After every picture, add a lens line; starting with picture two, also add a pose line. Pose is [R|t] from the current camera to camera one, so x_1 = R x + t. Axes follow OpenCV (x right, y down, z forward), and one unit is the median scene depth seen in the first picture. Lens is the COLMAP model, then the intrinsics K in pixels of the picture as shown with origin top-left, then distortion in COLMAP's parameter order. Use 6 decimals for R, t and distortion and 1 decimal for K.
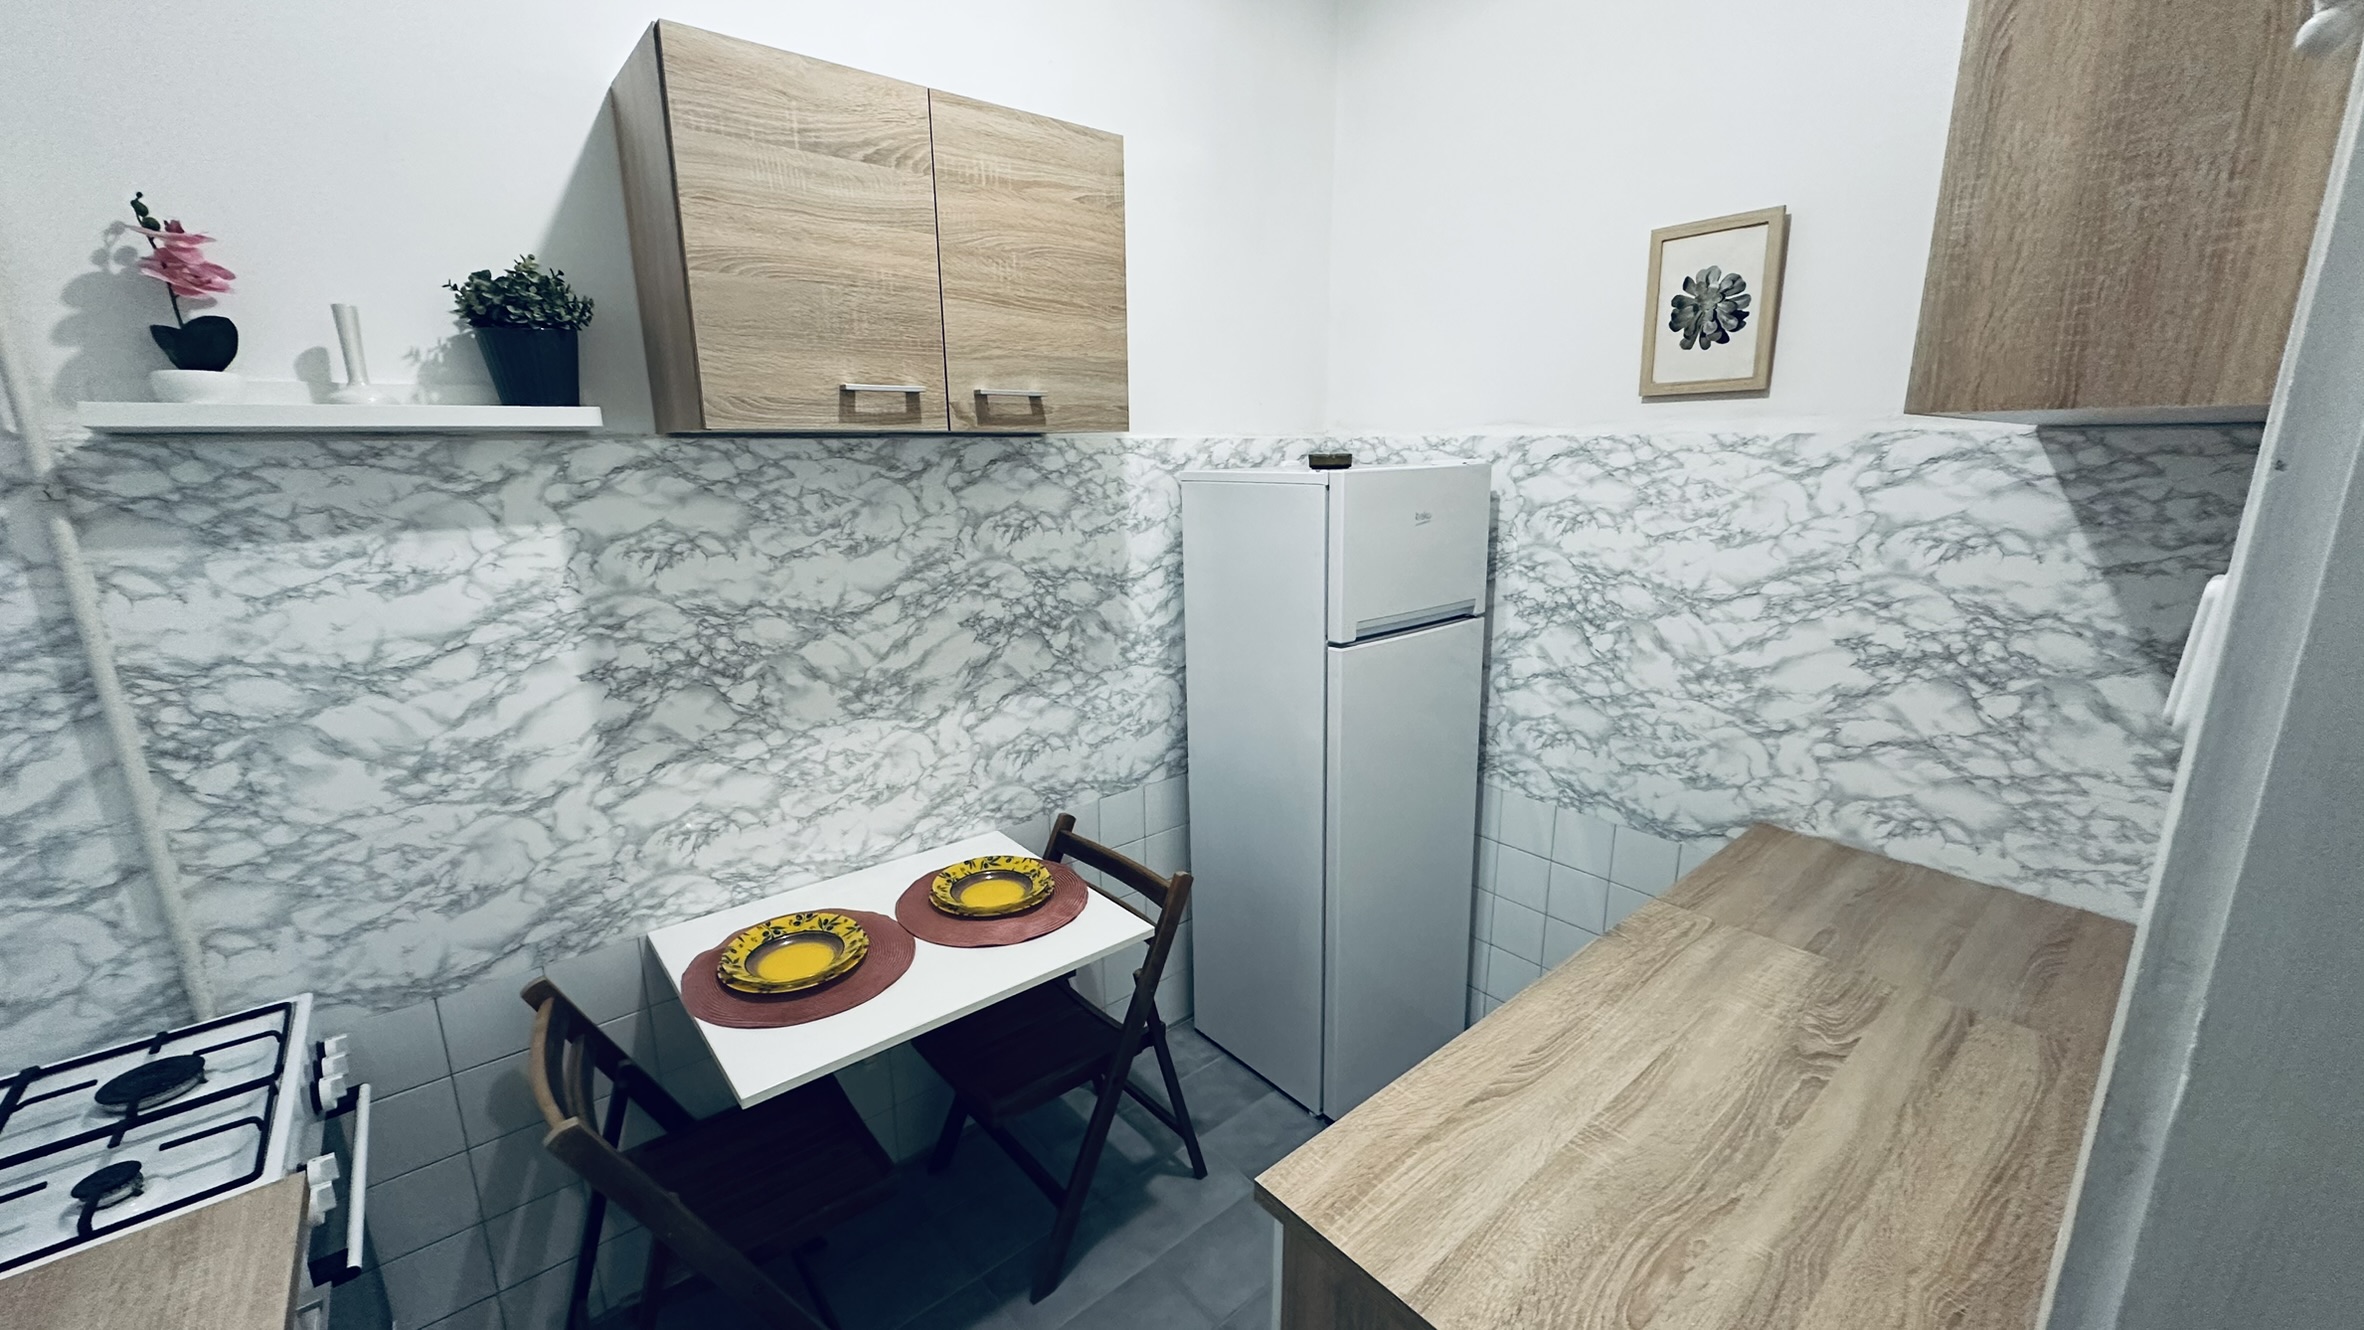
lens RADIAL K [[936.5, 0, 1182.0], [0, 936.5, 665.0], [0, 0, 1]] dist [-0.000804, 0.000086]
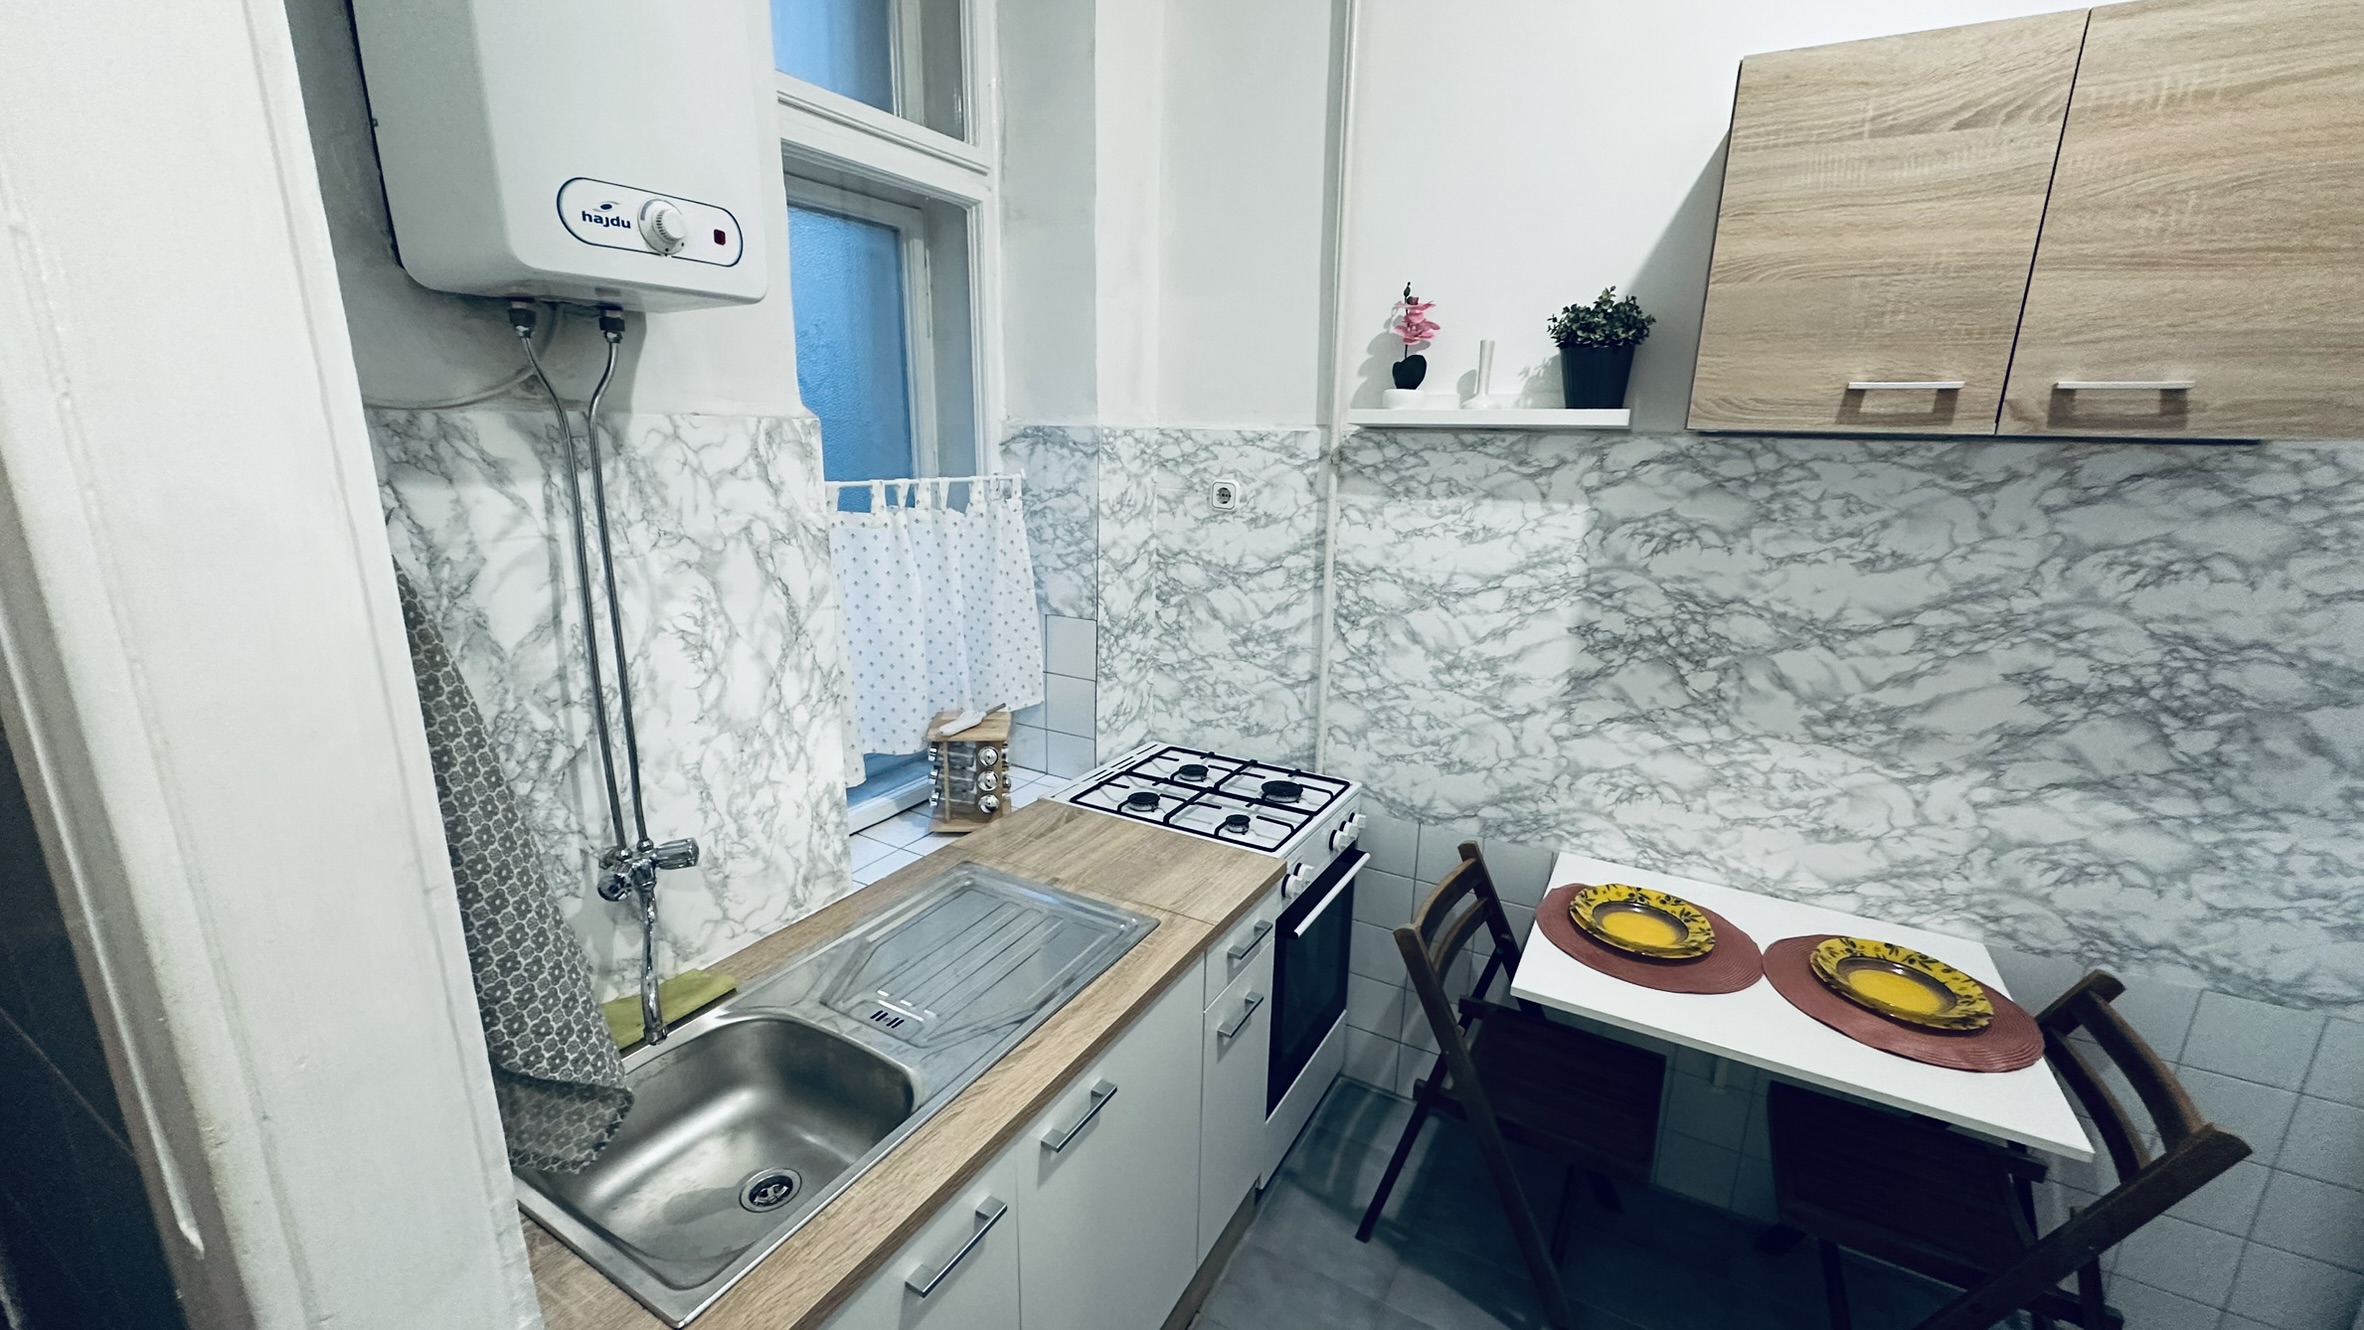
lens RADIAL K [[936.5, 0, 1182.0], [0, 936.5, 665.0], [0, 0, 1]] dist [-0.000804, 0.000086]
pose [[0.357066, 0.238513, -0.903114, 0.287734], [-0.237680, 0.958226, 0.159096, -0.016541], [0.903334, 0.157845, 0.398840, 0.057788]]
